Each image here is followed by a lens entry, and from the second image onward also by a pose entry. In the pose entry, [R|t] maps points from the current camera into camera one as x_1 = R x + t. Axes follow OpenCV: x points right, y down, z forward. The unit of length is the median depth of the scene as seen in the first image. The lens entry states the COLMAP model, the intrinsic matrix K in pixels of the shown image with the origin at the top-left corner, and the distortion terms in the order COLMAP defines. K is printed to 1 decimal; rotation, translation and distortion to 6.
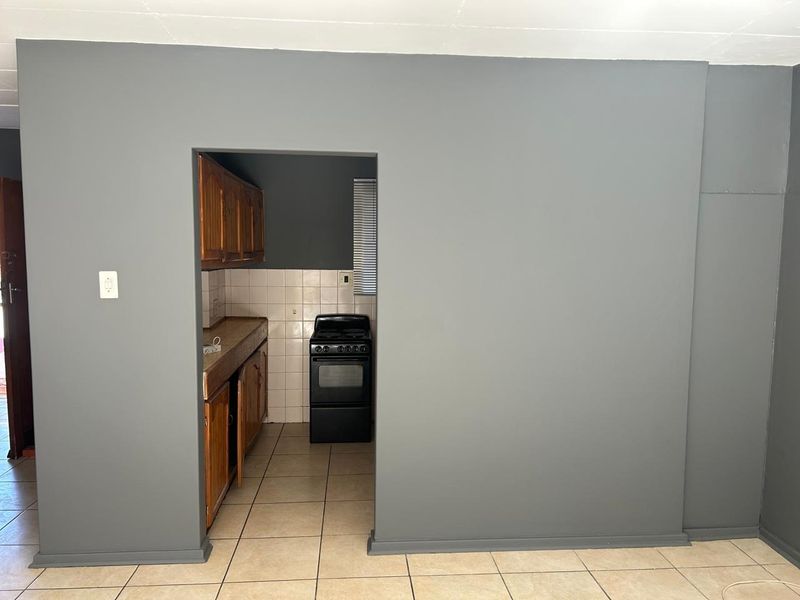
lens RADIAL K [[615.5, 0, 407.3], [0, 615.5, 301.0], [0, 0, 1]] dist [0.042377, -0.047789]
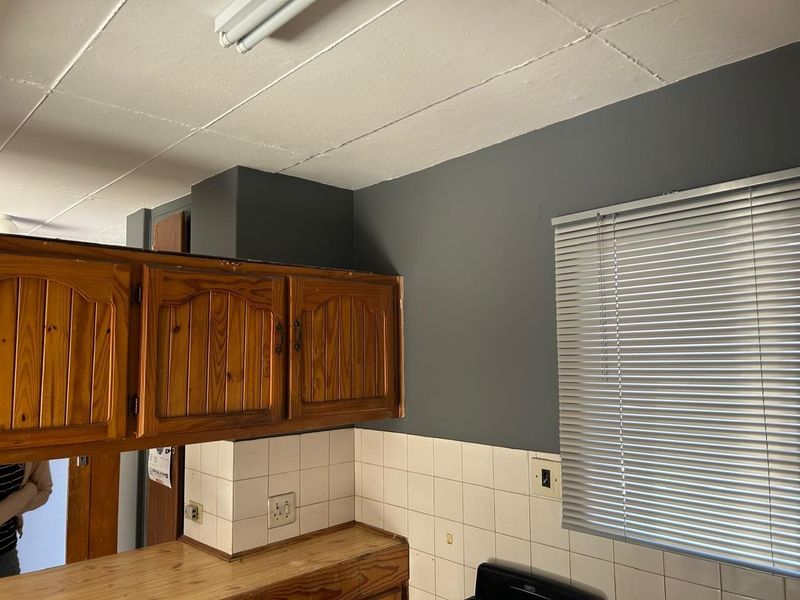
lens RADIAL K [[615.5, 0, 407.3], [0, 615.5, 301.0], [0, 0, 1]] dist [0.042377, -0.047789]
pose [[0.619797, -0.082151, -0.780451, 0.155673], [-0.053290, 0.987804, -0.146298, -0.083108], [0.782951, 0.132265, 0.607860, 0.685351]]
